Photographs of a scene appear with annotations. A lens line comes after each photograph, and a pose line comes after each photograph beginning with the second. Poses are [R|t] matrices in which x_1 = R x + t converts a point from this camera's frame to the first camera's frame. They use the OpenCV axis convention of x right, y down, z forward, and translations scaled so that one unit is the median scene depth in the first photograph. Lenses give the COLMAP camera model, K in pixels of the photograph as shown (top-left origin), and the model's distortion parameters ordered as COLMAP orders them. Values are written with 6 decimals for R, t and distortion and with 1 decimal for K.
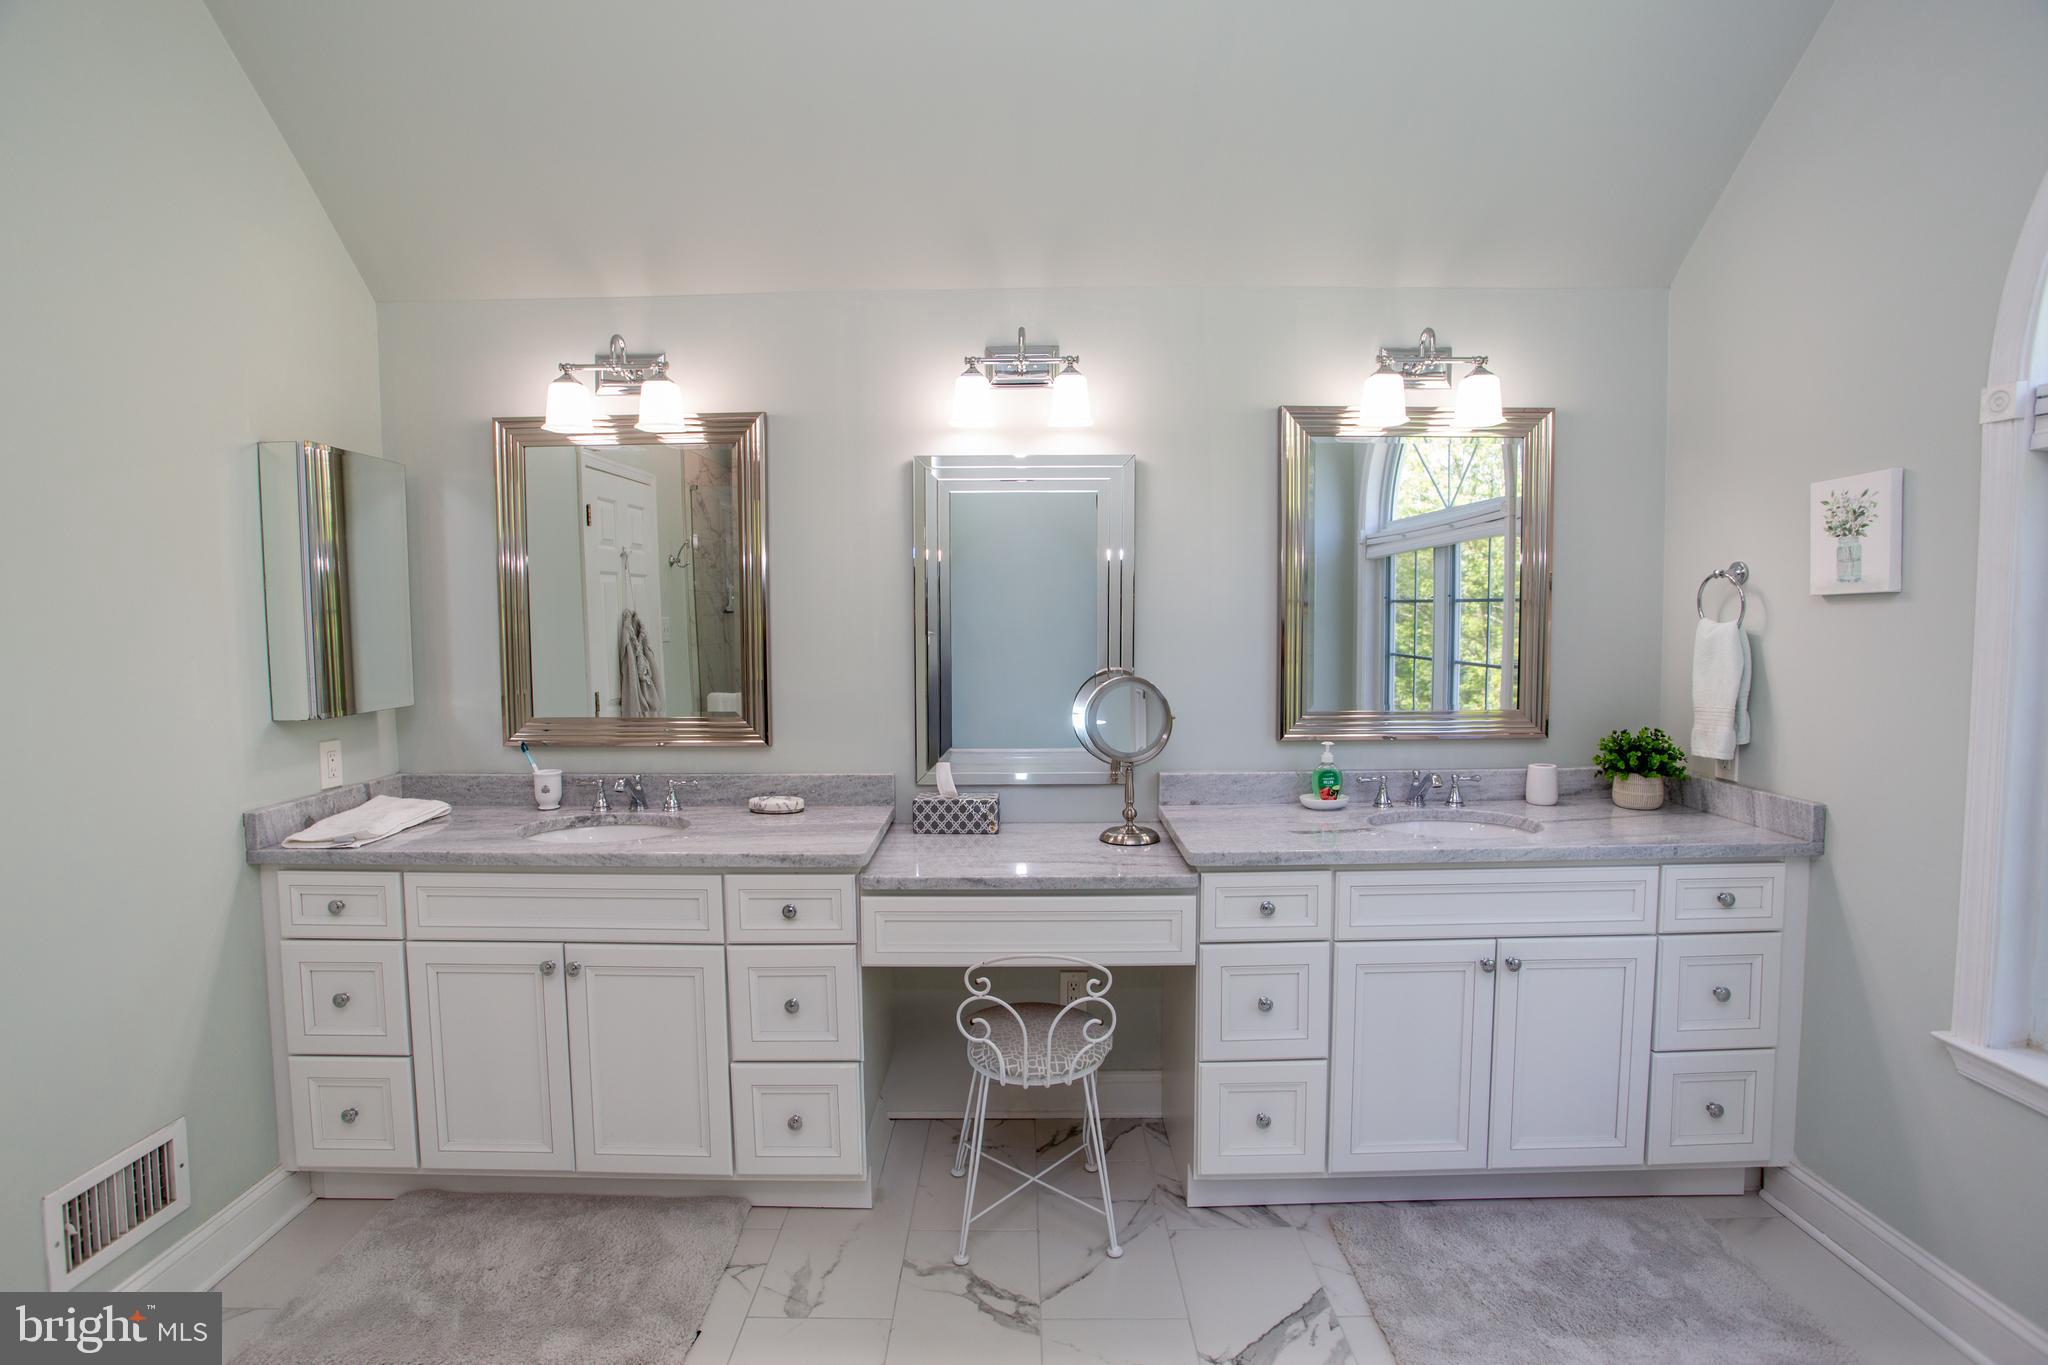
lens RADIAL K [[990.8, 0, 1015.4], [0, 990.8, 674.4], [0, 0, 1]] dist [-0.079687, 0.033370]
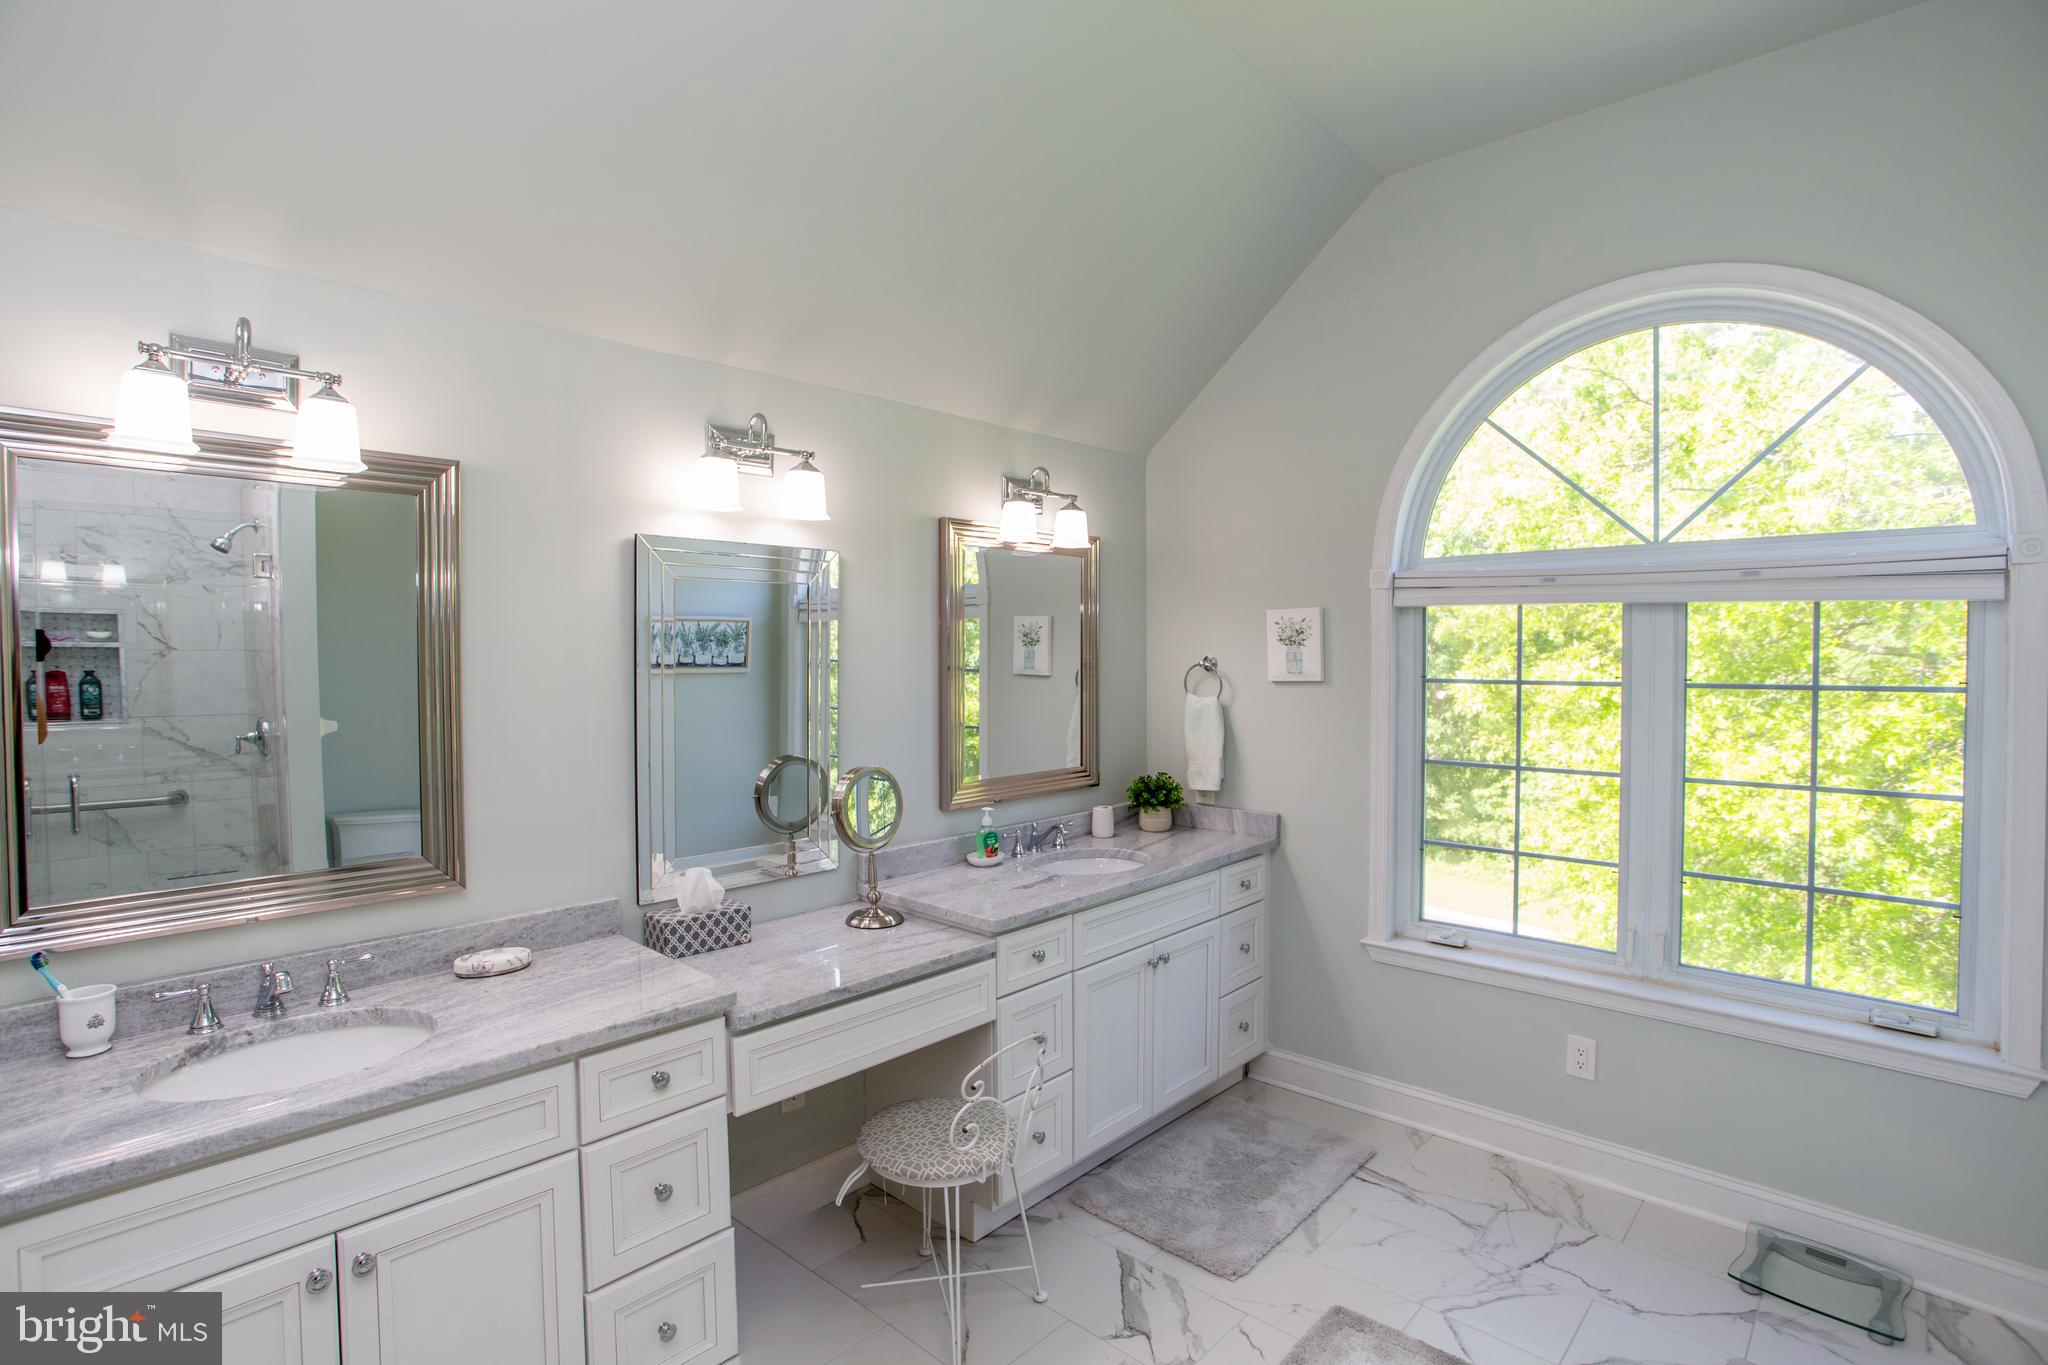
lens RADIAL K [[990.8, 0, 1015.4], [0, 990.8, 674.4], [0, 0, 1]] dist [-0.079687, 0.033370]
pose [[0.682143, -0.012593, 0.731111, -0.608943], [0.041957, 0.998878, -0.021942, -0.073205], [-0.730014, 0.045643, 0.681906, 0.190241]]
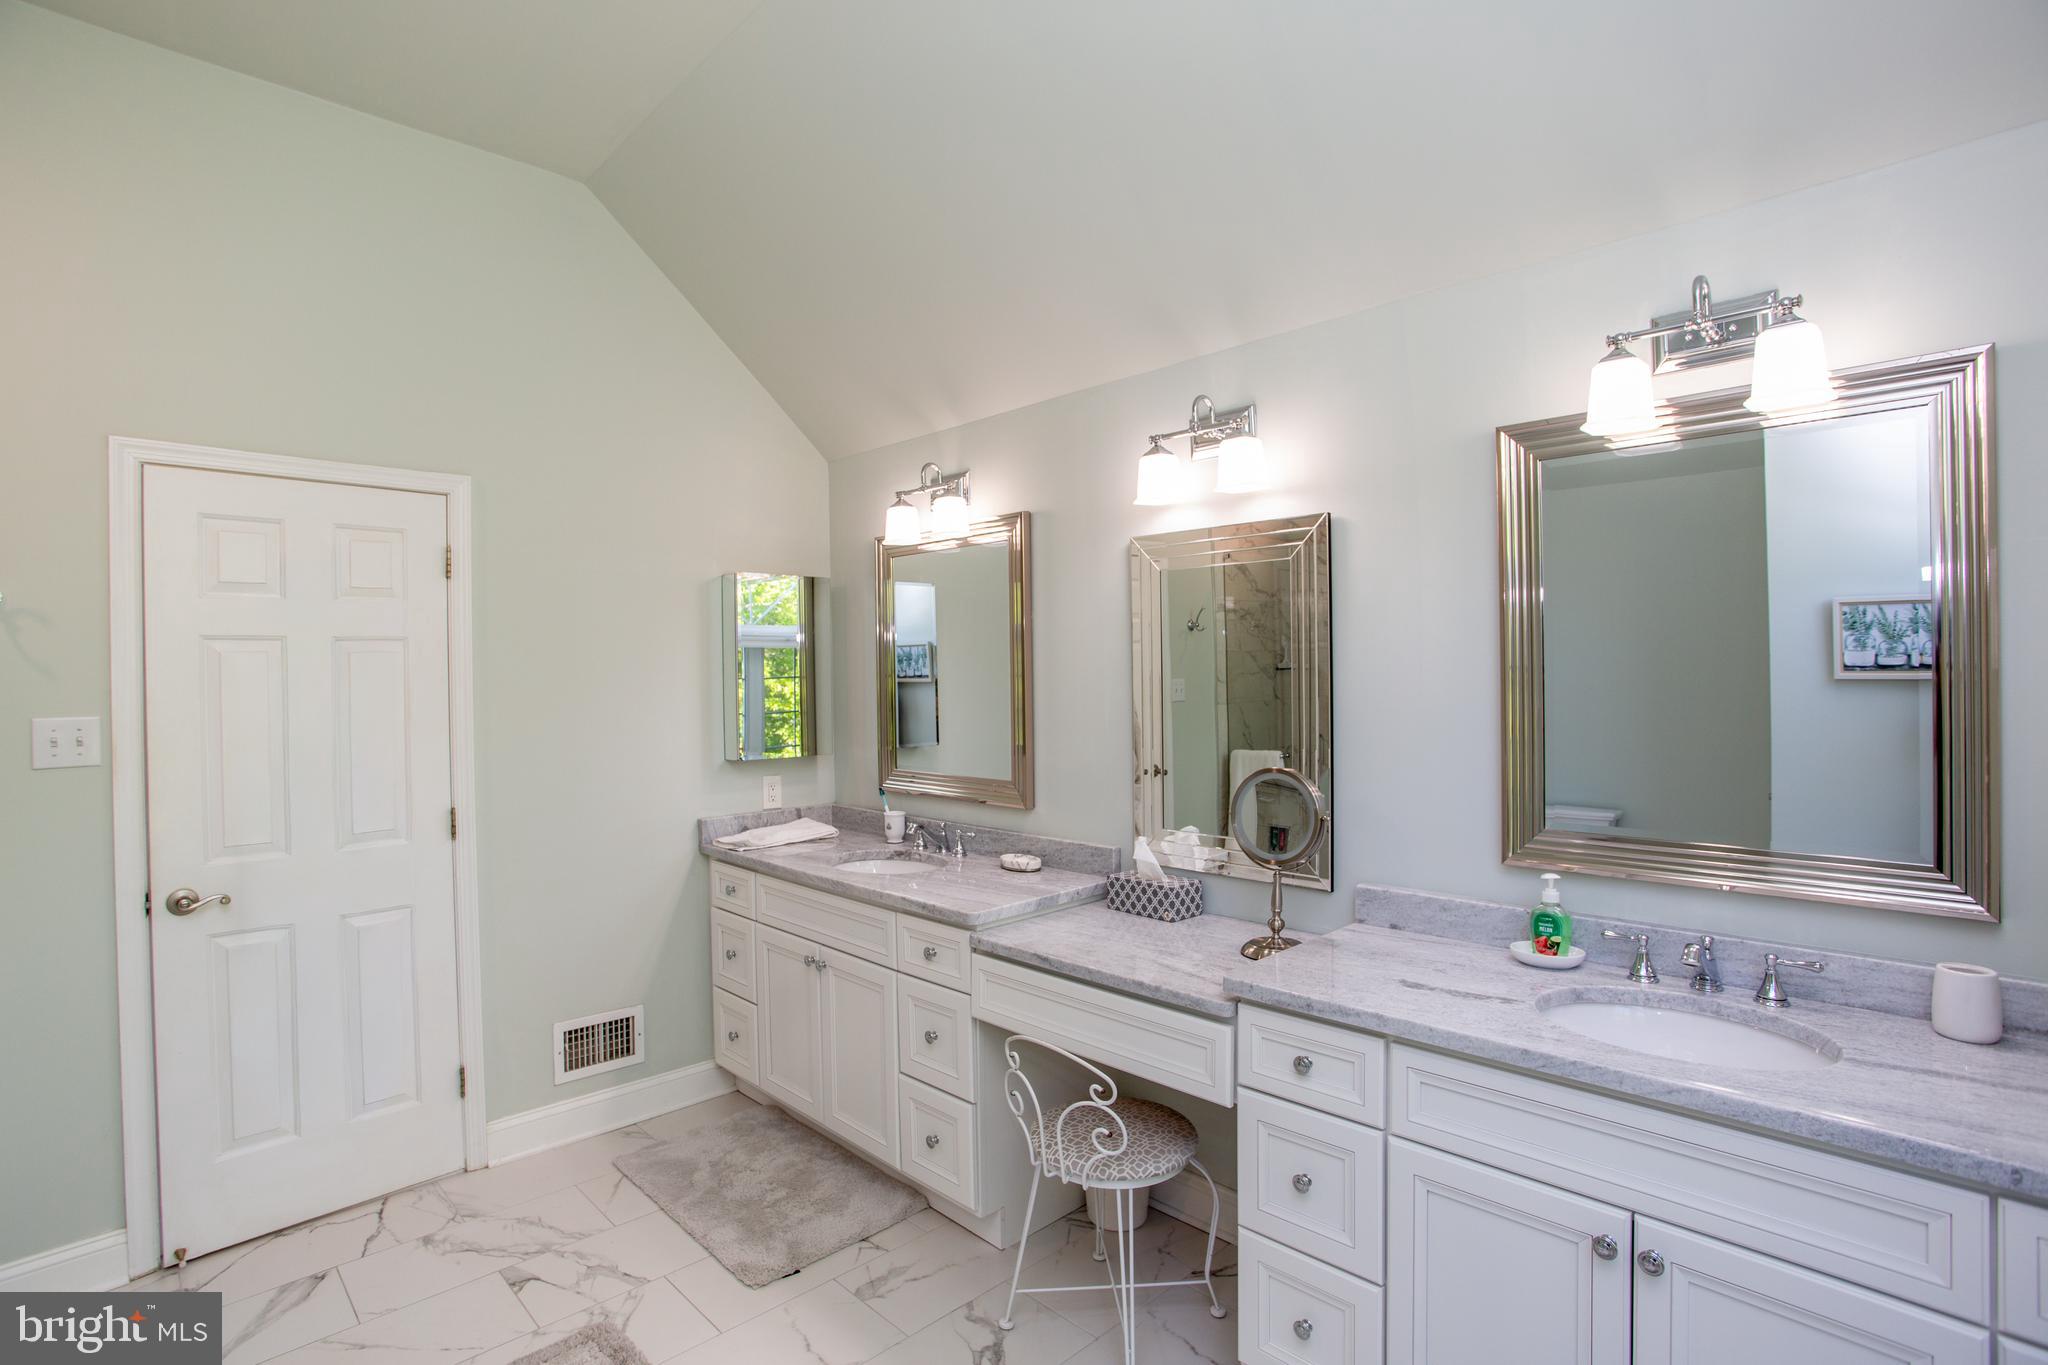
lens RADIAL K [[990.8, 0, 1015.4], [0, 990.8, 674.4], [0, 0, 1]] dist [-0.079687, 0.033370]
pose [[0.698502, -0.001063, -0.715607, 0.648031], [-0.035778, 0.998696, -0.036406, -0.045345], [0.714713, 0.051032, 0.697554, 0.243917]]
